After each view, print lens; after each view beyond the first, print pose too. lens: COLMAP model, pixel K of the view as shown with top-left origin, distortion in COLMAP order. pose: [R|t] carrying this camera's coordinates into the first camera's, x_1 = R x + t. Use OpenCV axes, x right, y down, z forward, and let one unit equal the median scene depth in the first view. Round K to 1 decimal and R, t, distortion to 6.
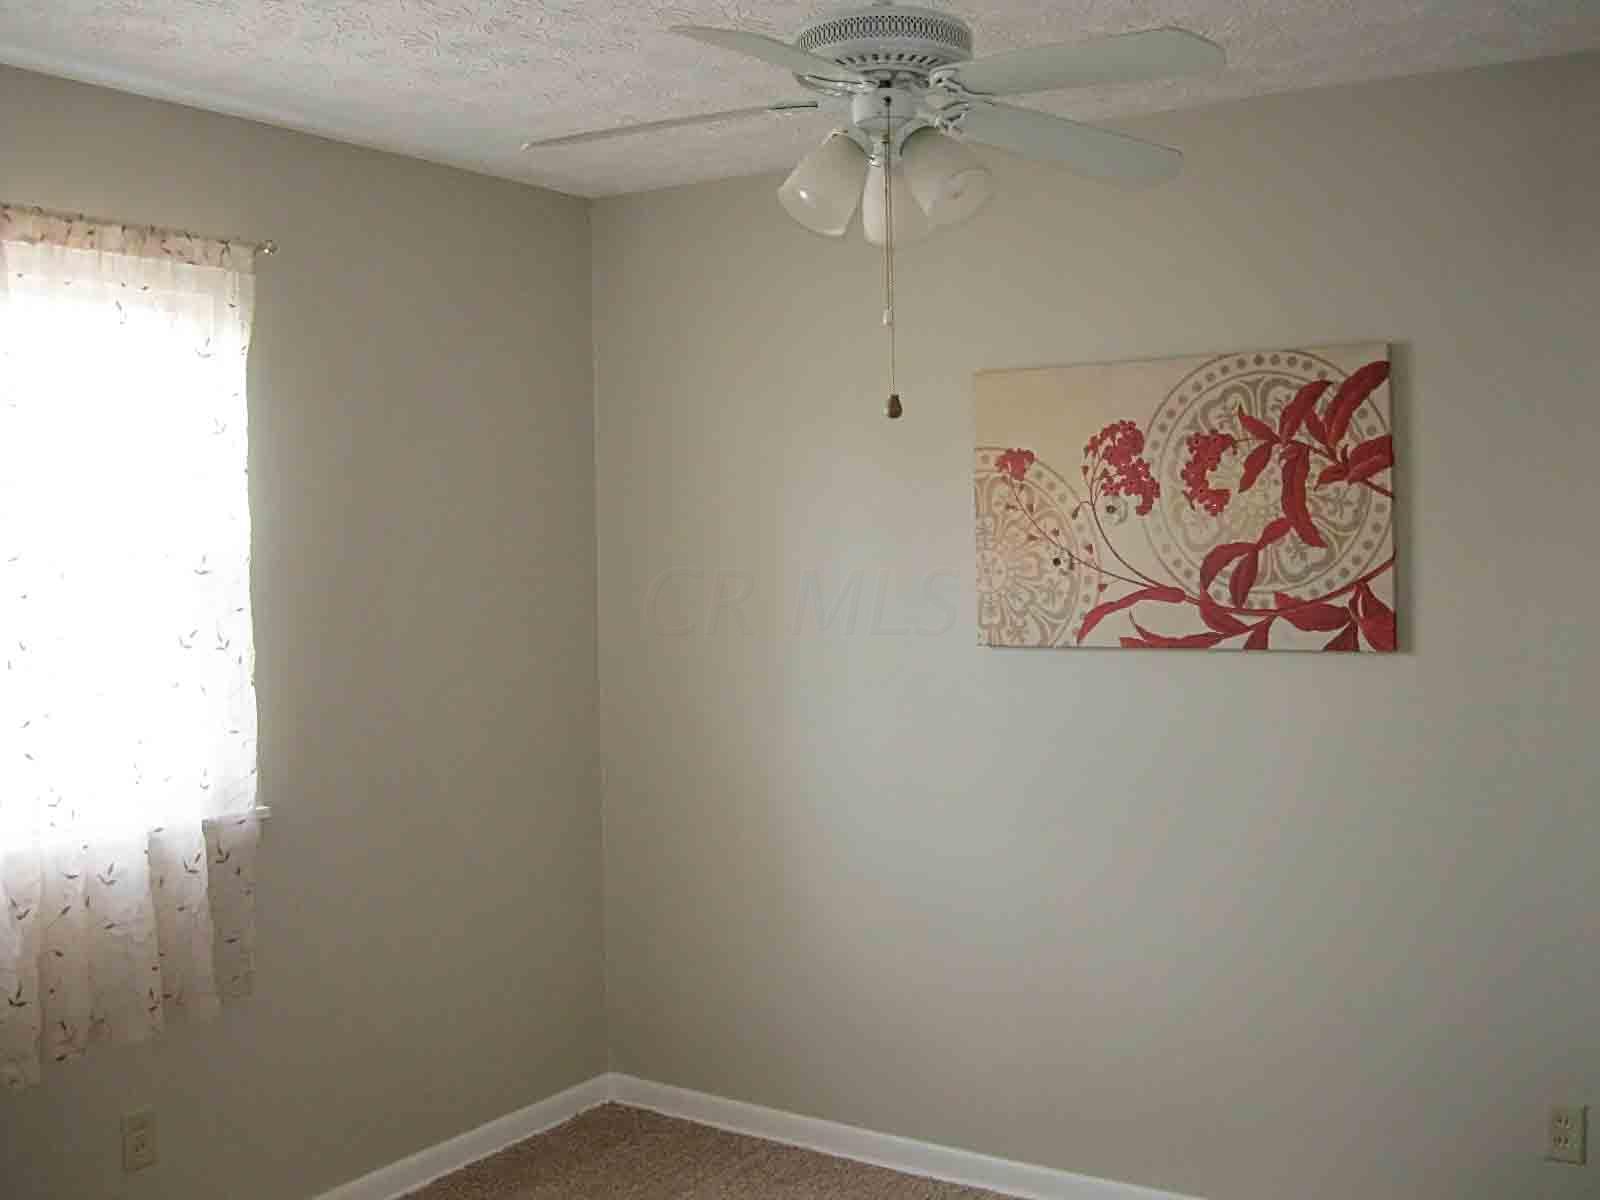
lens RADIAL K [[1630.2, 0, 799.7], [0, 1630.2, 597.5], [0, 0, 1]] dist [-0.117897, 0.000000]
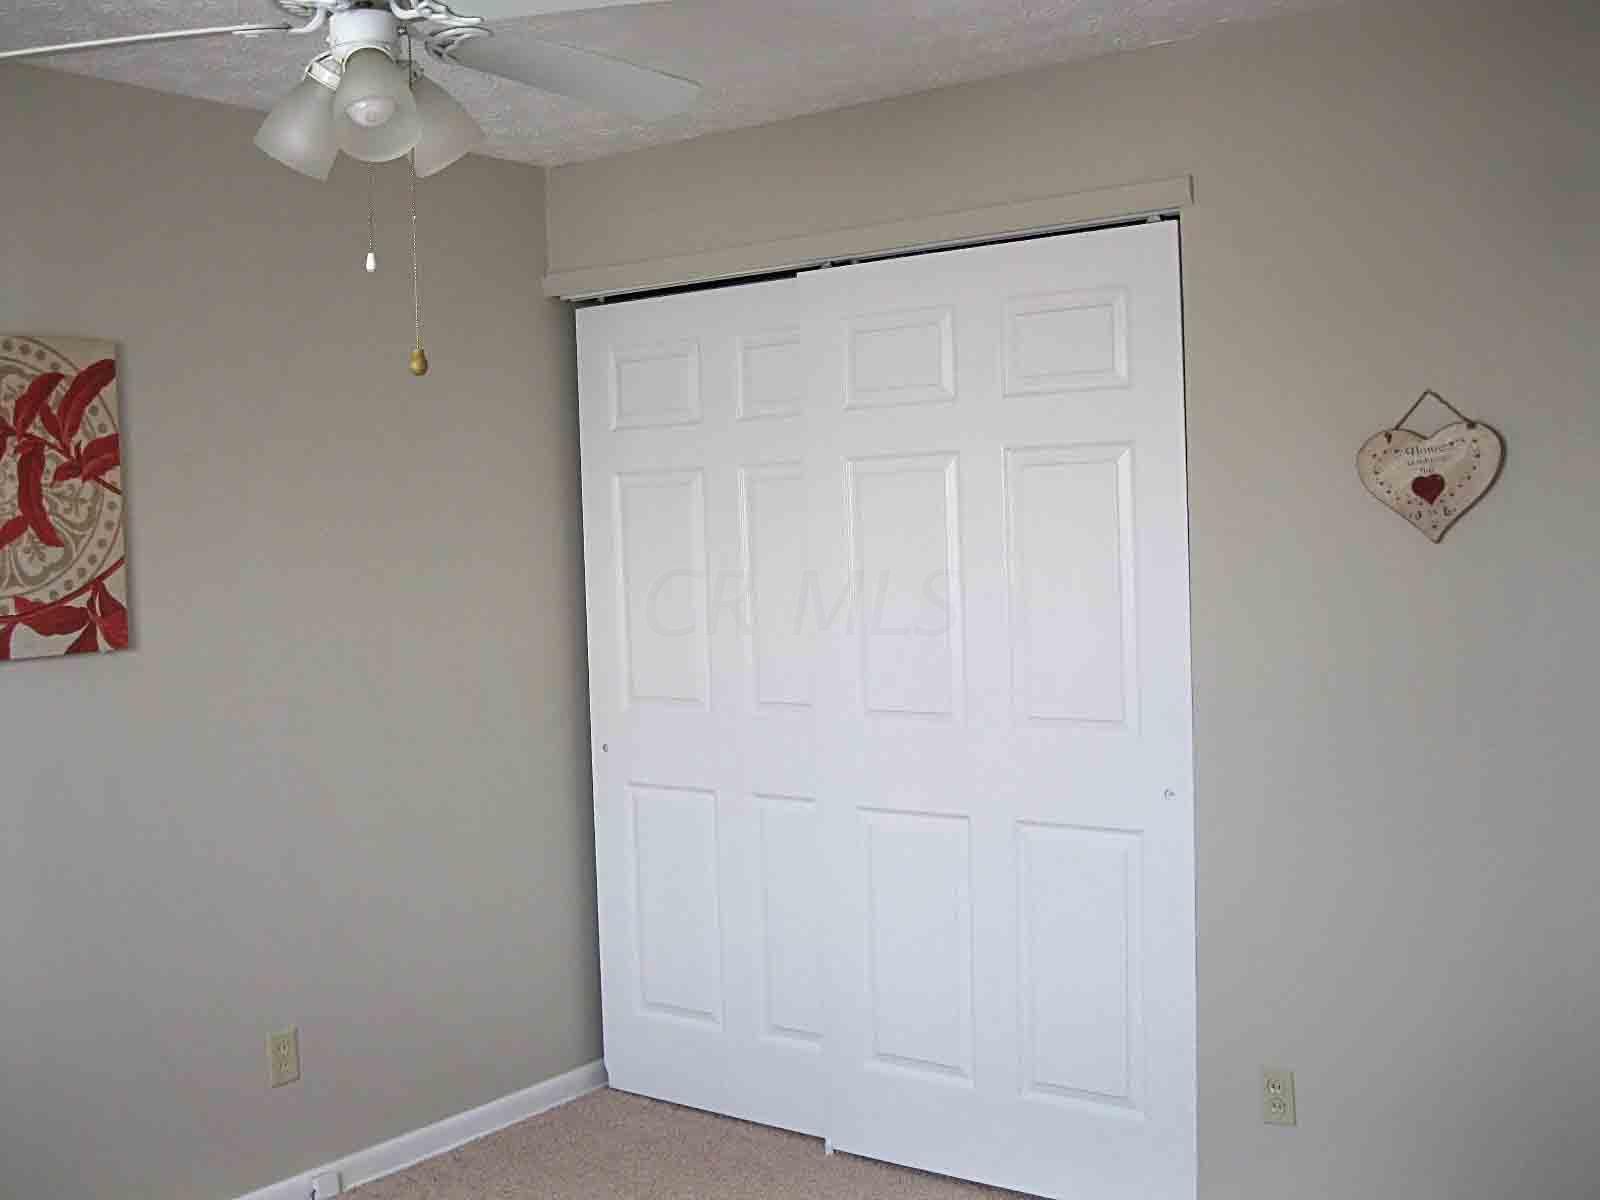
lens RADIAL K [[1630.2, 0, 799.1], [0, 1630.2, 600.2], [0, 0, 1]] dist [-0.117897, 0.000000]
pose [[0.031676, -0.028364, 0.999096, -0.606979], [0.071189, 0.997123, 0.026051, 0.007235], [-0.996960, 0.070299, 0.033604, 0.532724]]
